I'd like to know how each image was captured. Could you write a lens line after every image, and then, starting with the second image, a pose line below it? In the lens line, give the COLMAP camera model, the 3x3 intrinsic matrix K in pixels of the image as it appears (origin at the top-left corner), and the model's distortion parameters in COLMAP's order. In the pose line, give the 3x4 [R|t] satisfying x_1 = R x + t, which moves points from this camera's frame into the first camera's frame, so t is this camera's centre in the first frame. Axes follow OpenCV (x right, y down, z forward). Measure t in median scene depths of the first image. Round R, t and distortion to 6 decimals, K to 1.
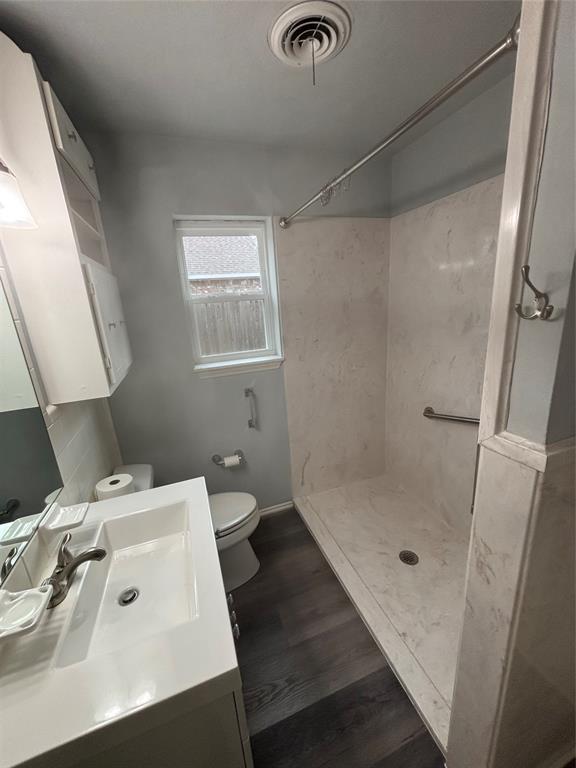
lens RADIAL K [[305.2, 0, 288.0], [0, 305.2, 384.0], [0, 0, 1]] dist [0.001780, 0.000450]
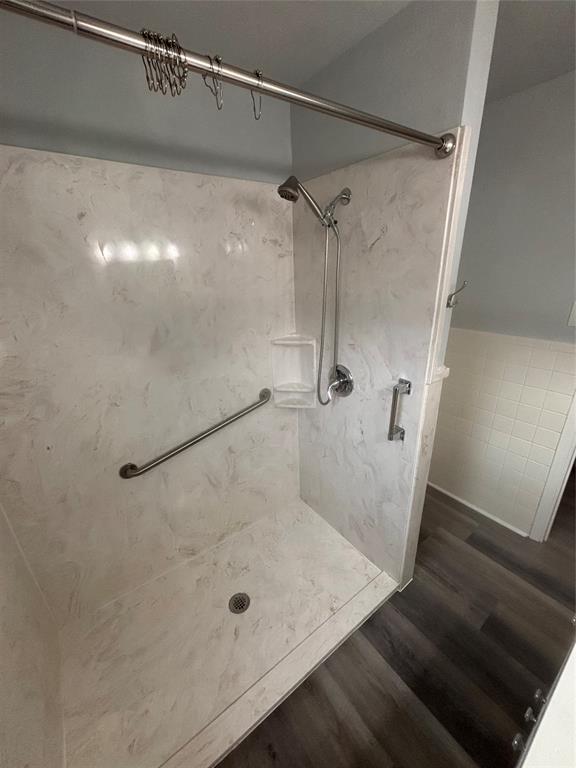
lens RADIAL K [[305.2, 0, 288.0], [0, 305.2, 384.0], [0, 0, 1]] dist [0.001780, 0.000450]
pose [[-0.283493, -0.265061, 0.921615, -0.324241], [0.297817, 0.889189, 0.347345, -0.287576], [-0.911557, 0.372942, -0.173139, 0.895900]]
